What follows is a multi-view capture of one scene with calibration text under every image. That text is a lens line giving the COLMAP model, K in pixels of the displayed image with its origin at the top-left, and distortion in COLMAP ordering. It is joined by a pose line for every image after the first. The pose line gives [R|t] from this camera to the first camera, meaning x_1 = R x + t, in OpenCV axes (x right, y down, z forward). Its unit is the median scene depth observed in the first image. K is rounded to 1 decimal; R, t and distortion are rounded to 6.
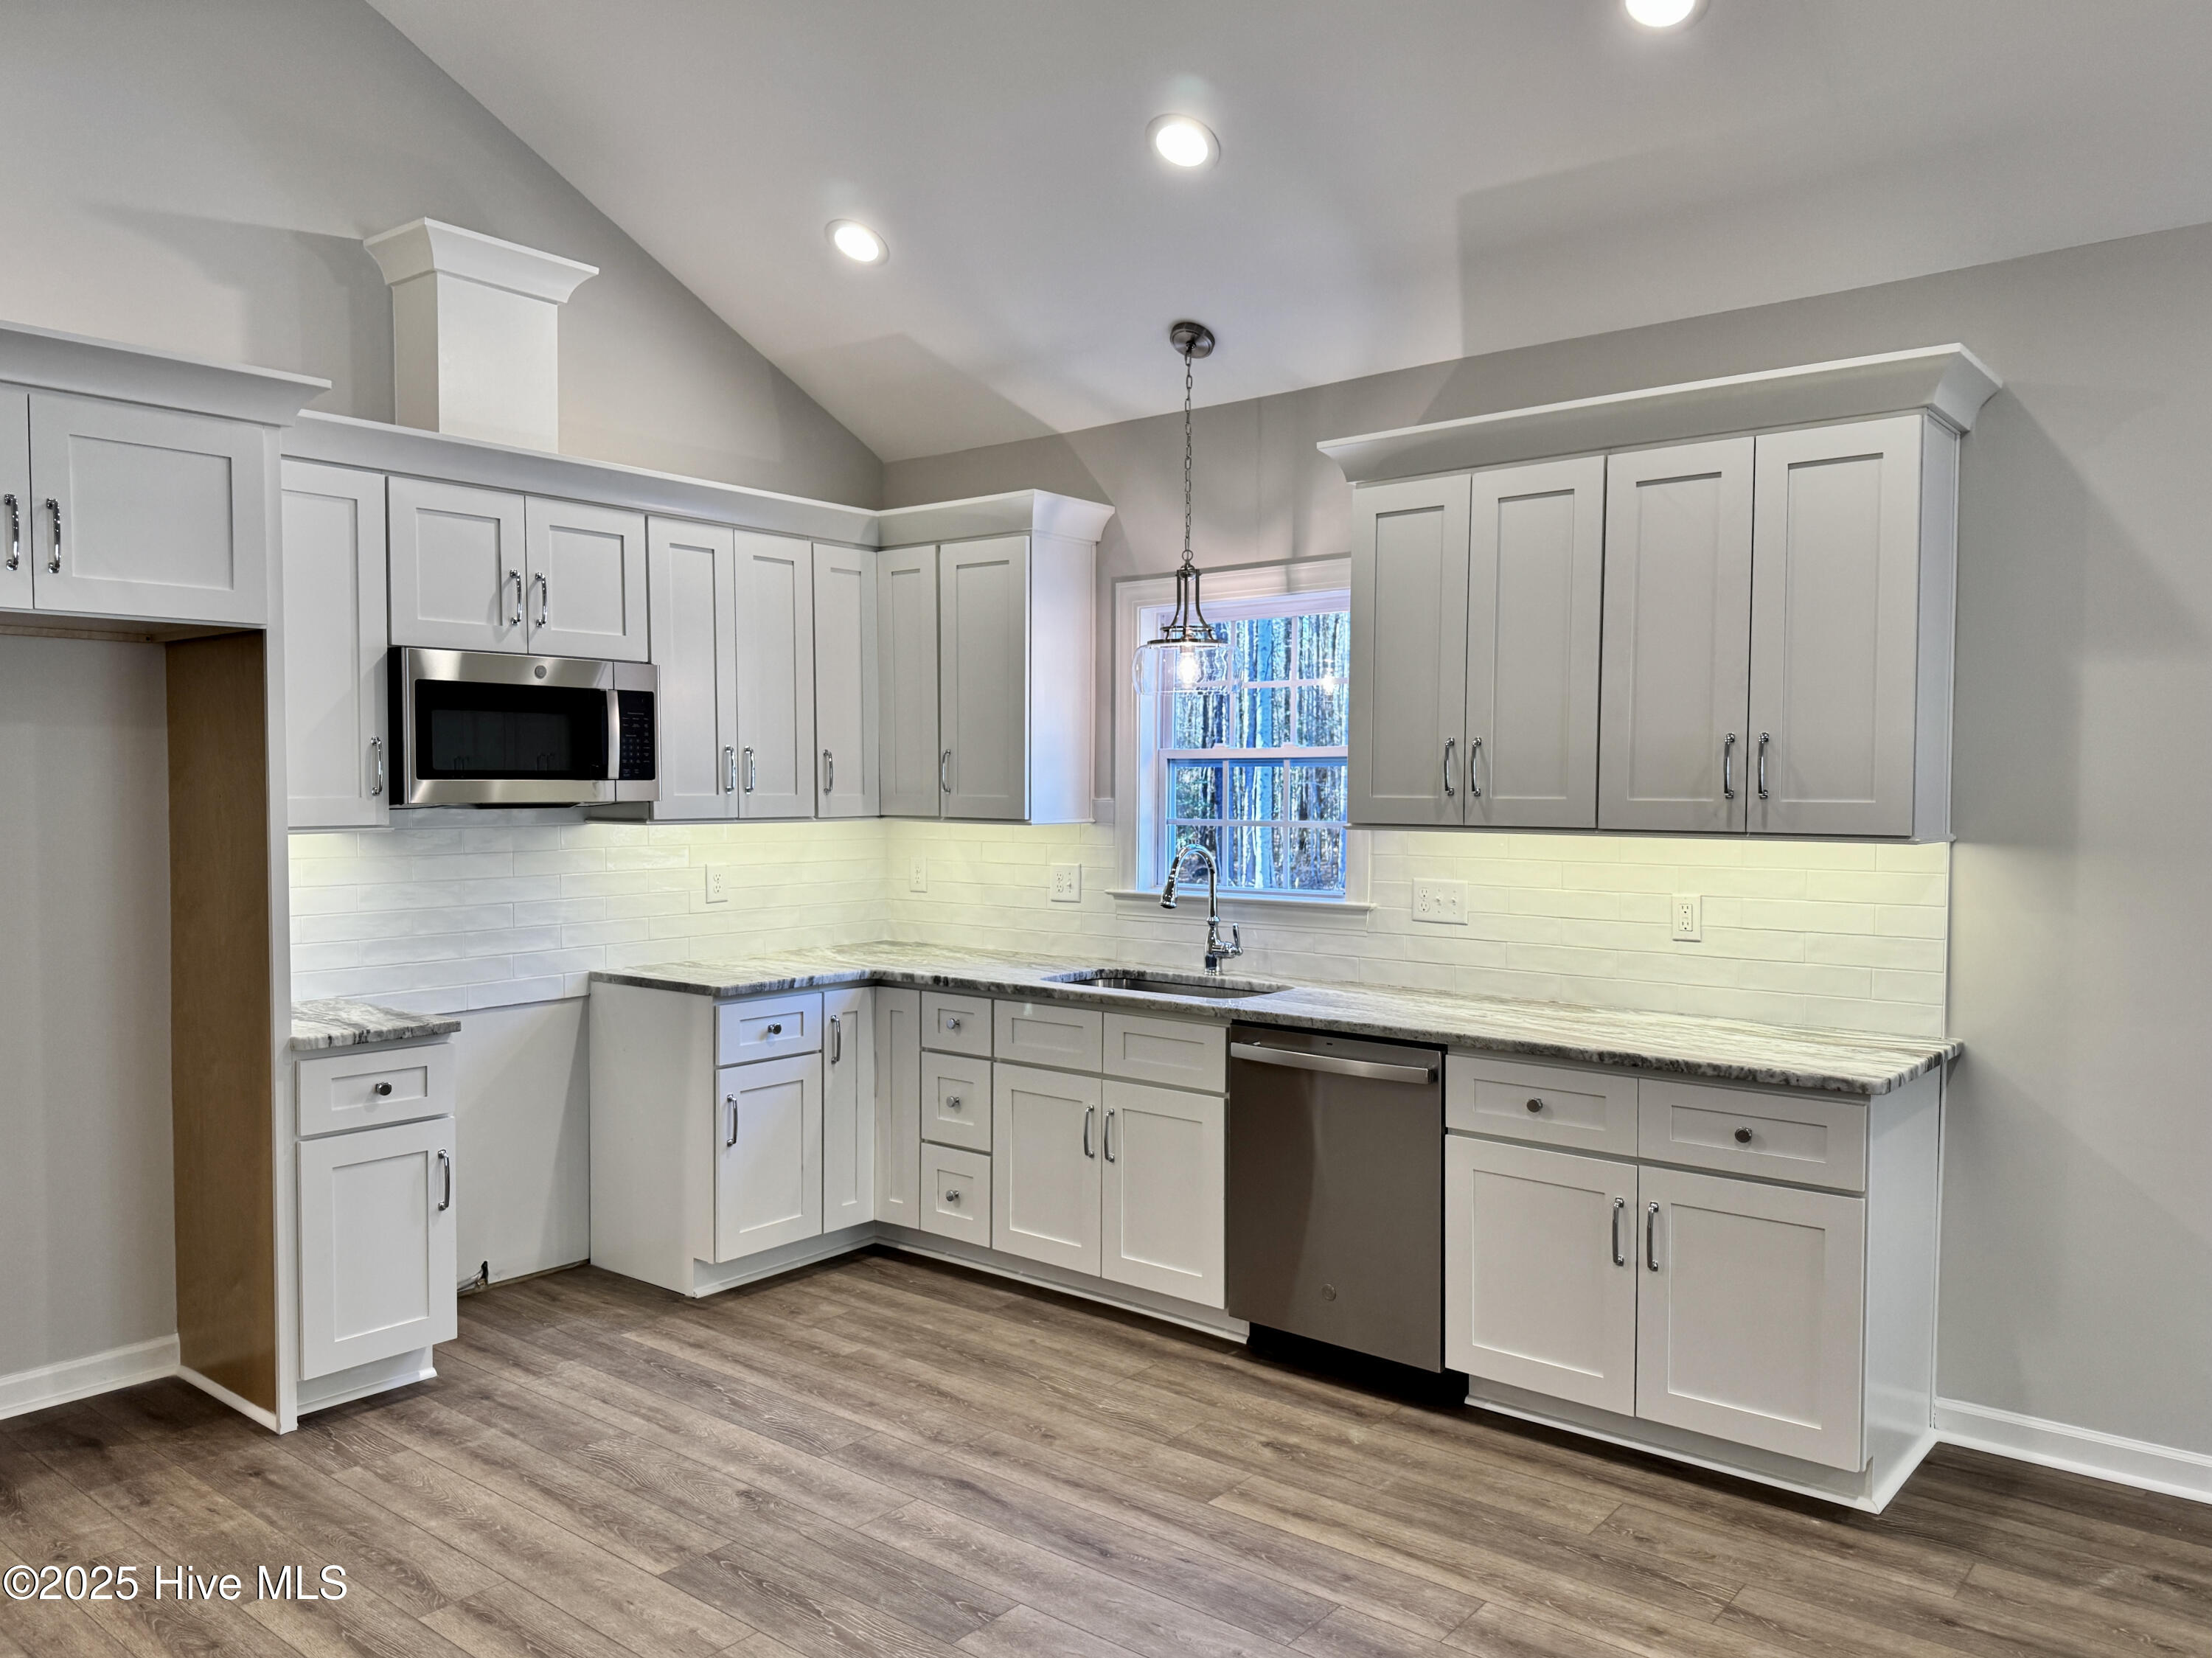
lens RADIAL K [[1599.9, 0, 1111.8], [0, 1599.9, 841.1], [0, 0, 1]] dist [0.047450, -0.067325]
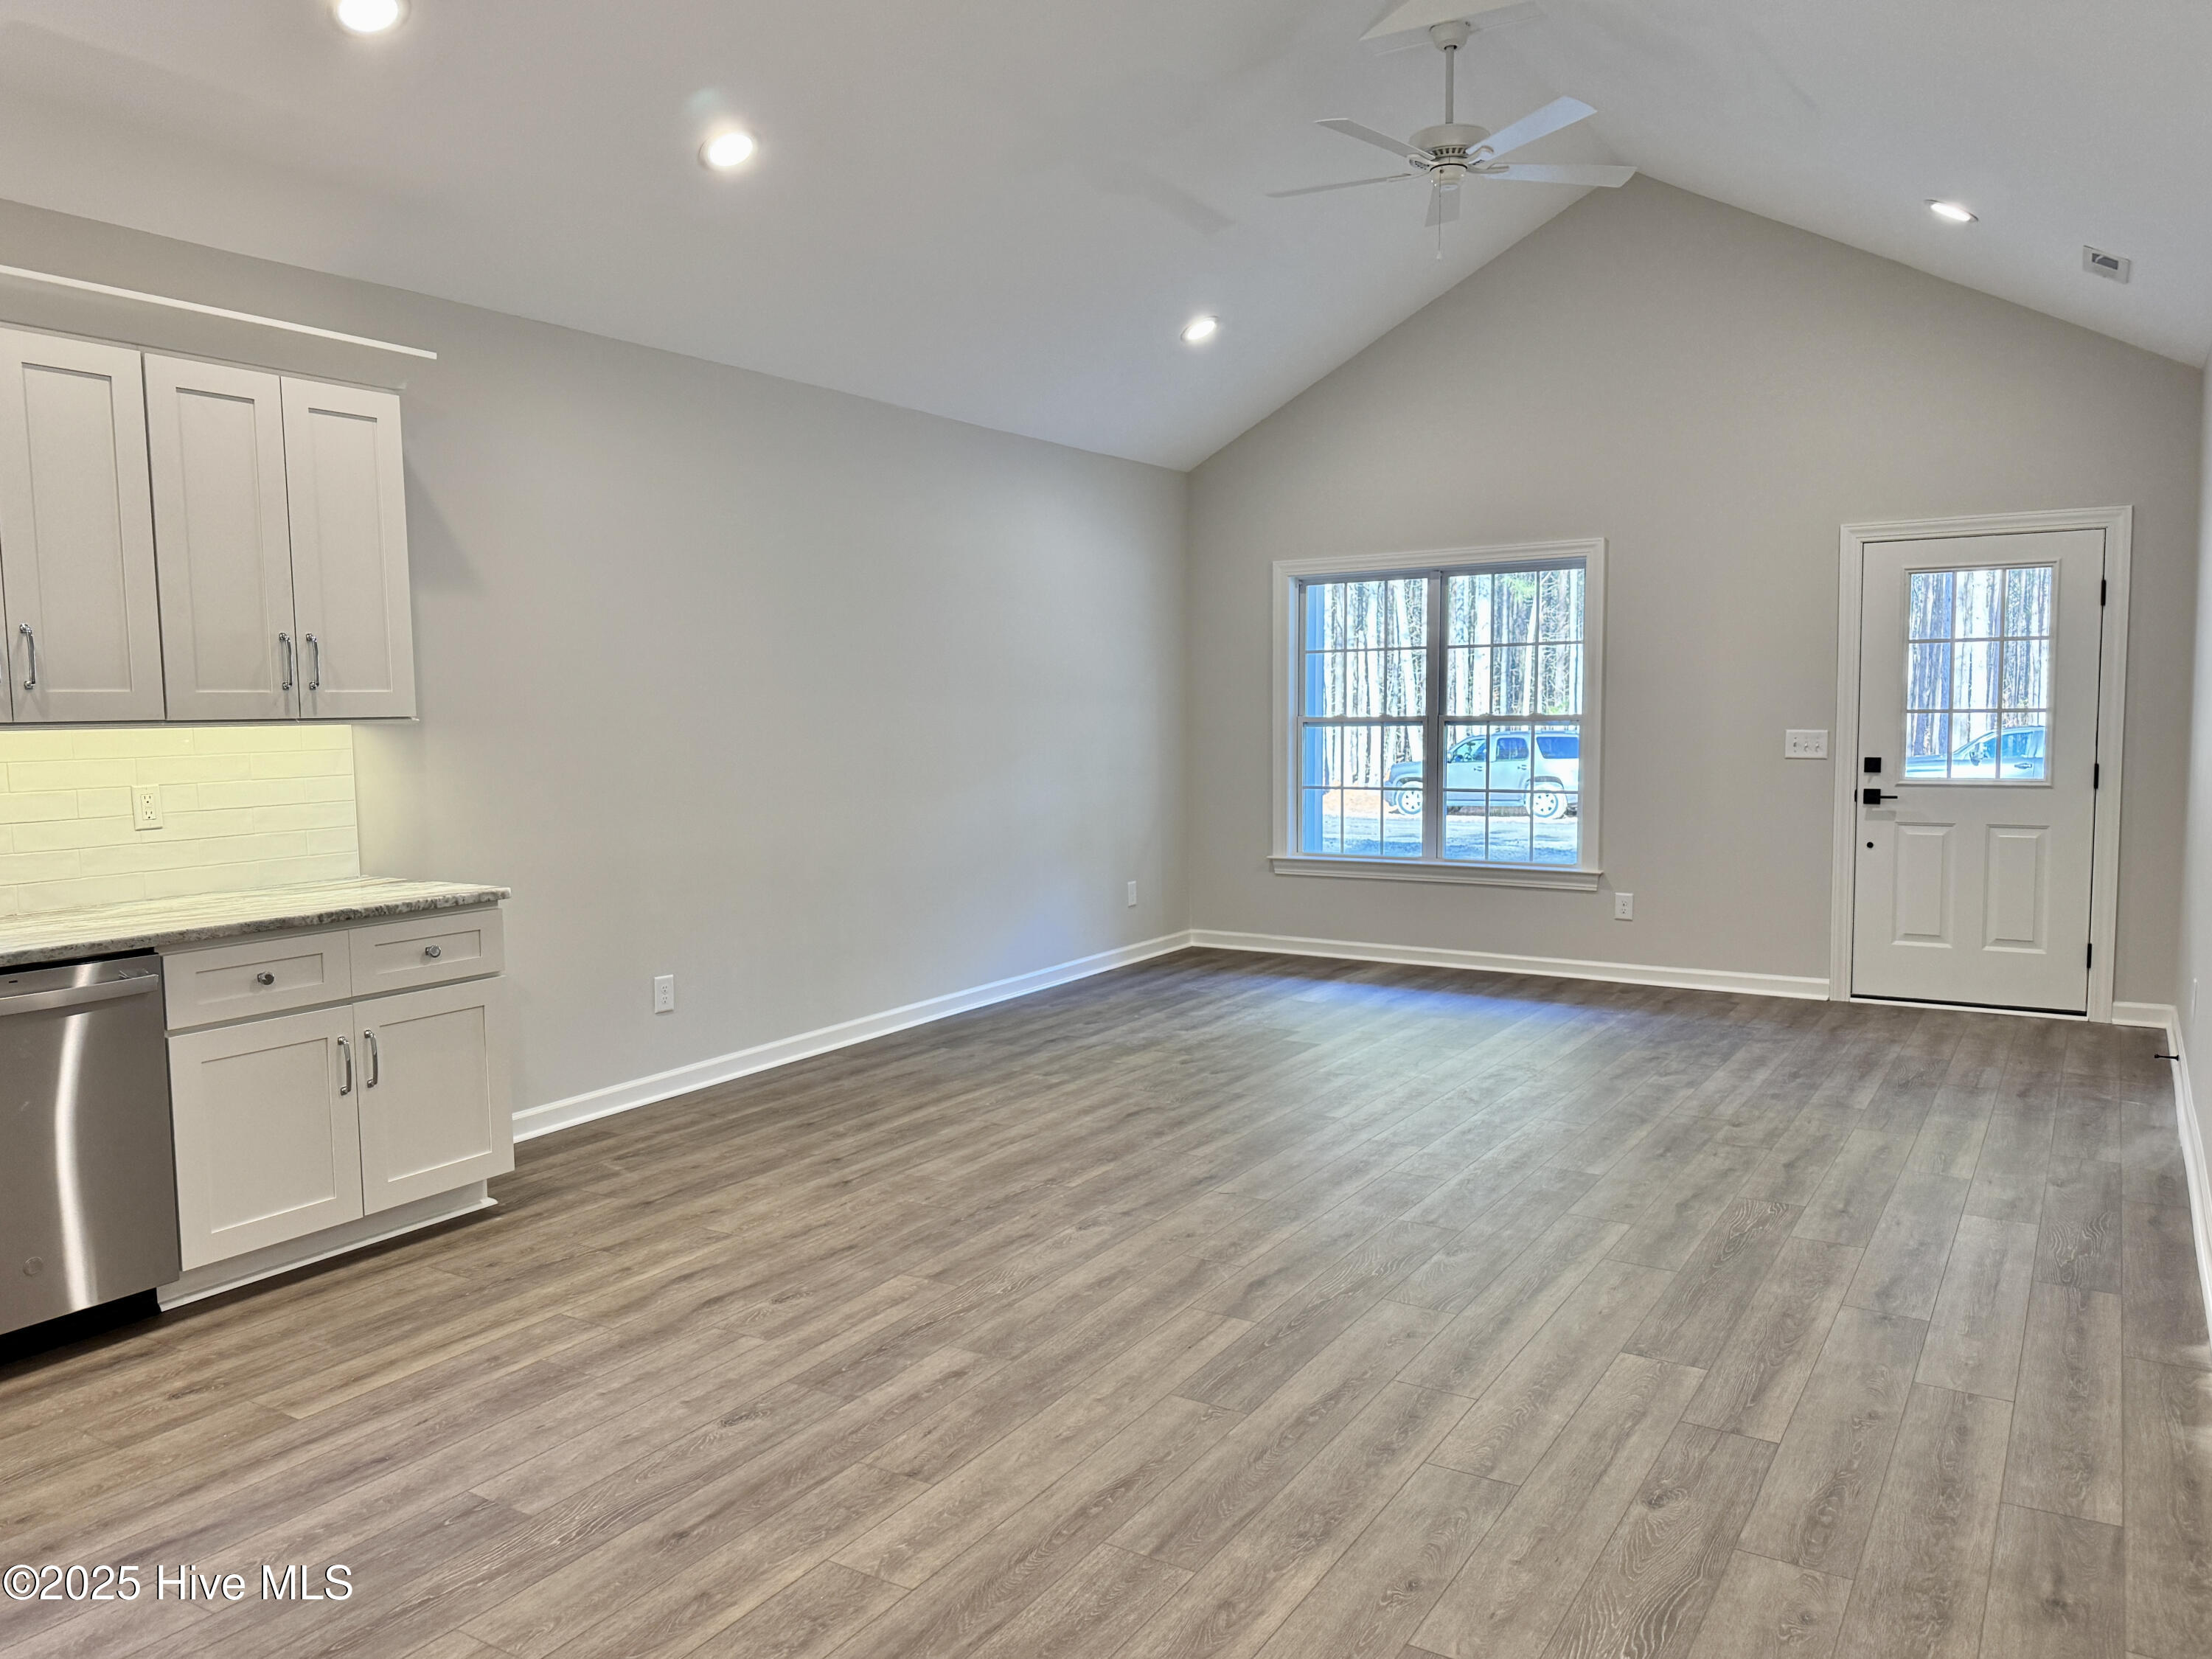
lens RADIAL K [[1582.9, 0, 1151.1], [0, 1582.9, 831.4], [0, 0, 1]] dist [0.177486, -0.235324]
pose [[-0.152301, -0.084751, 0.984694, -0.808223], [0.045758, 0.994644, 0.092684, -0.005260], [-0.987274, 0.059174, -0.147607, 0.527287]]
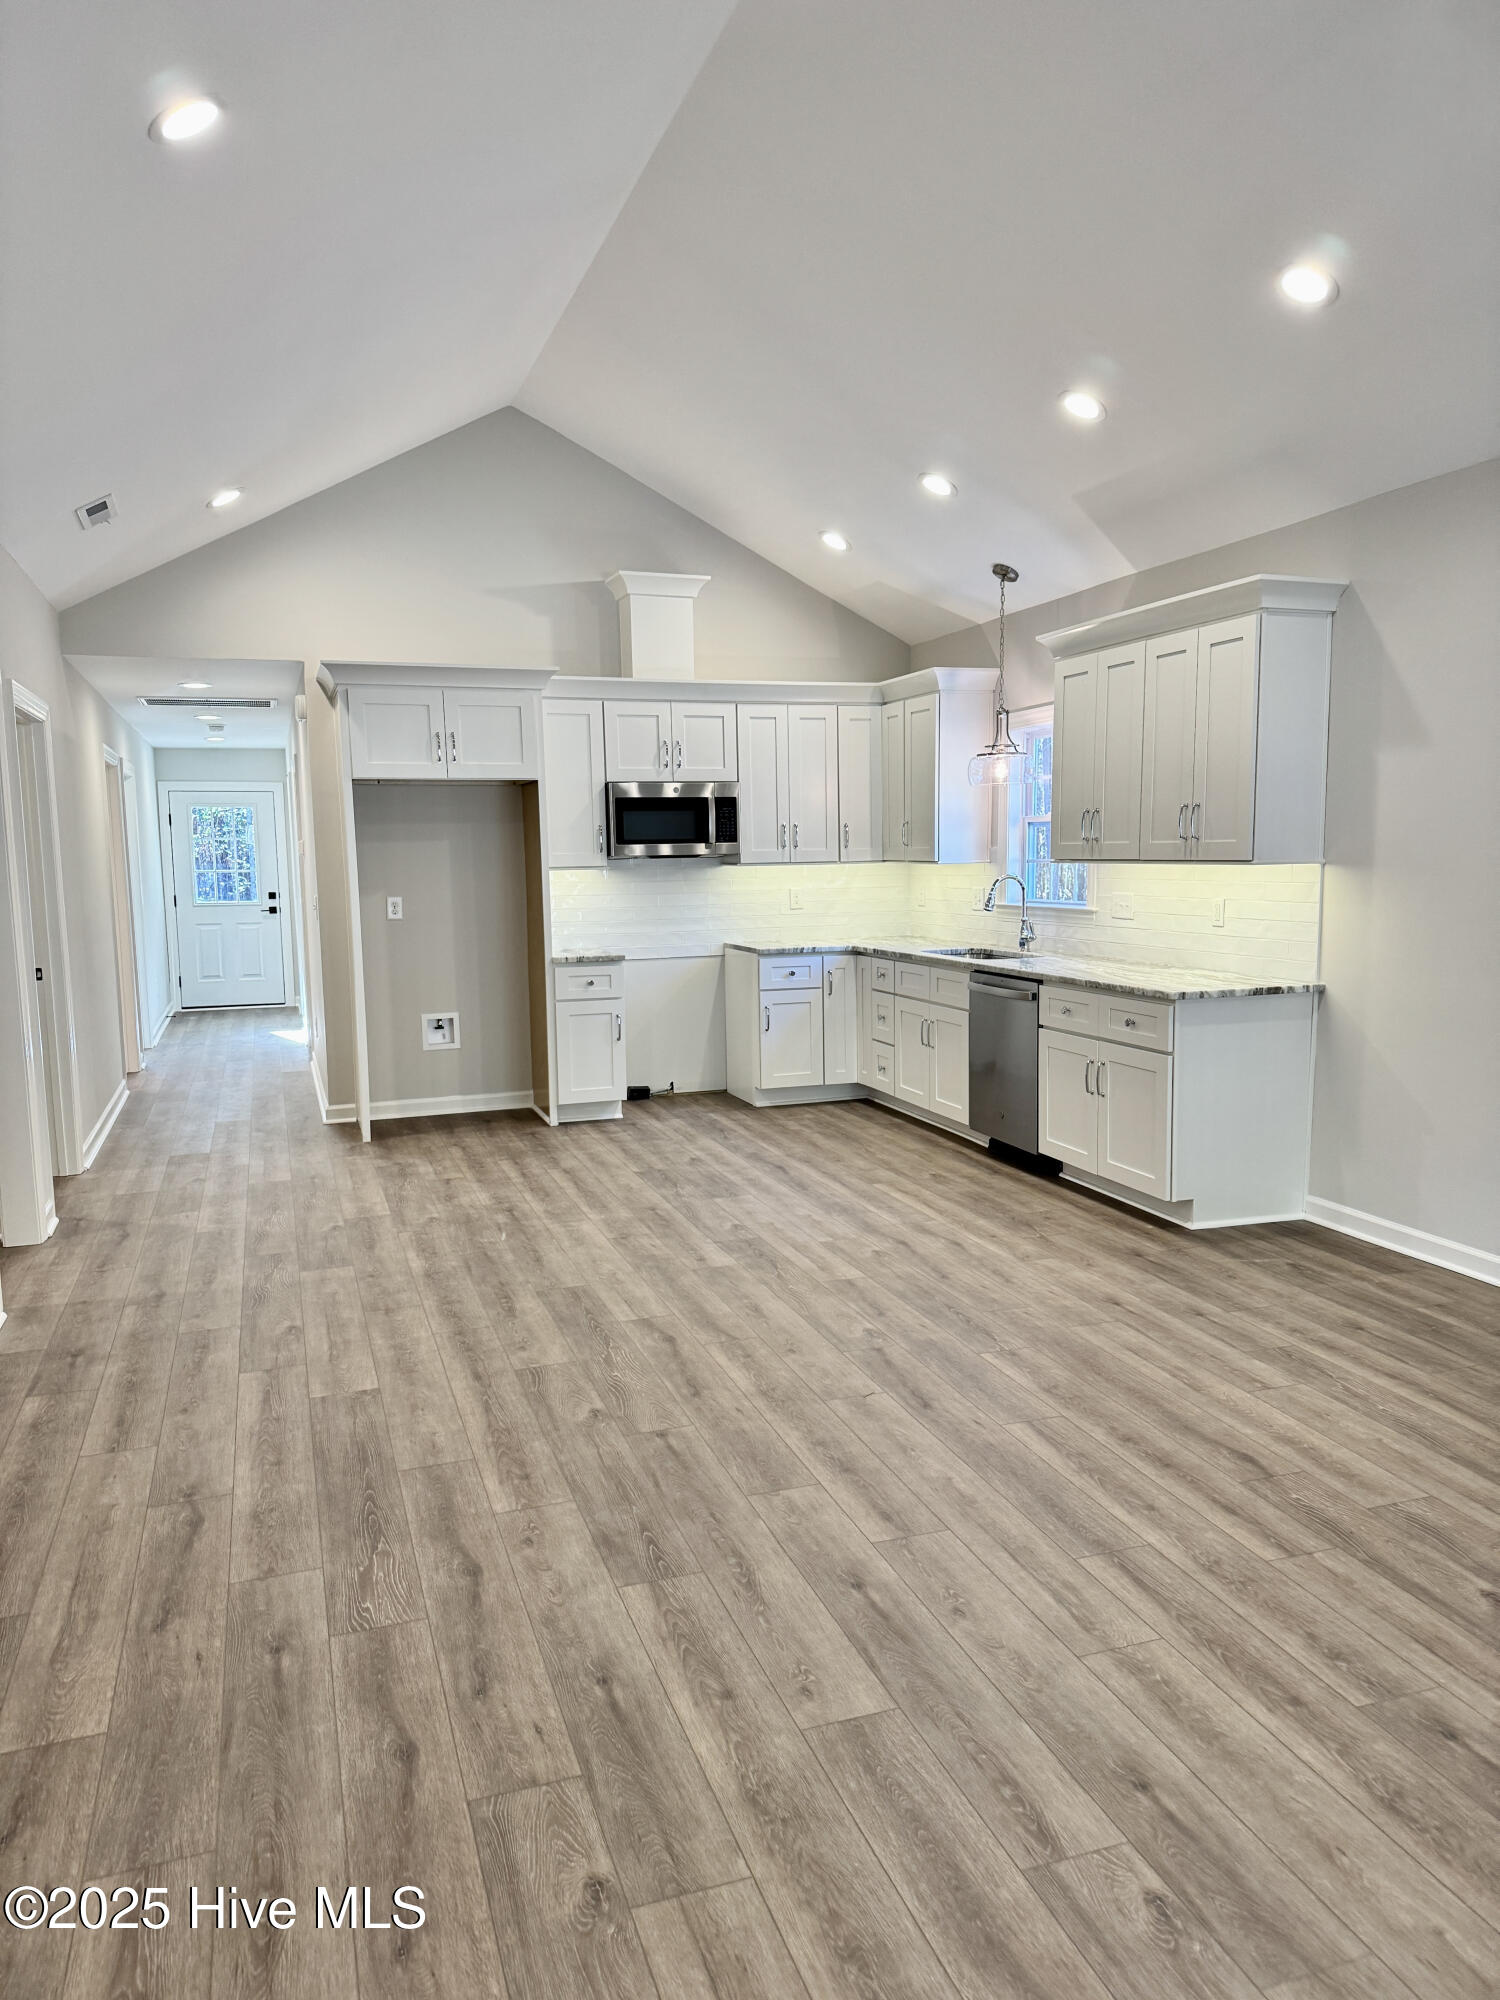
lens RADIAL K [[1431.2, 0, 723.4], [0, 1431.2, 1000.2], [0, 0, 1]] dist [0.177486, -0.235324]
pose [[0.838484, 0.041921, -0.543311, 0.771241], [-0.002370, 0.997308, 0.073294, 0.029214], [0.544921, -0.060168, 0.836326, -0.561145]]
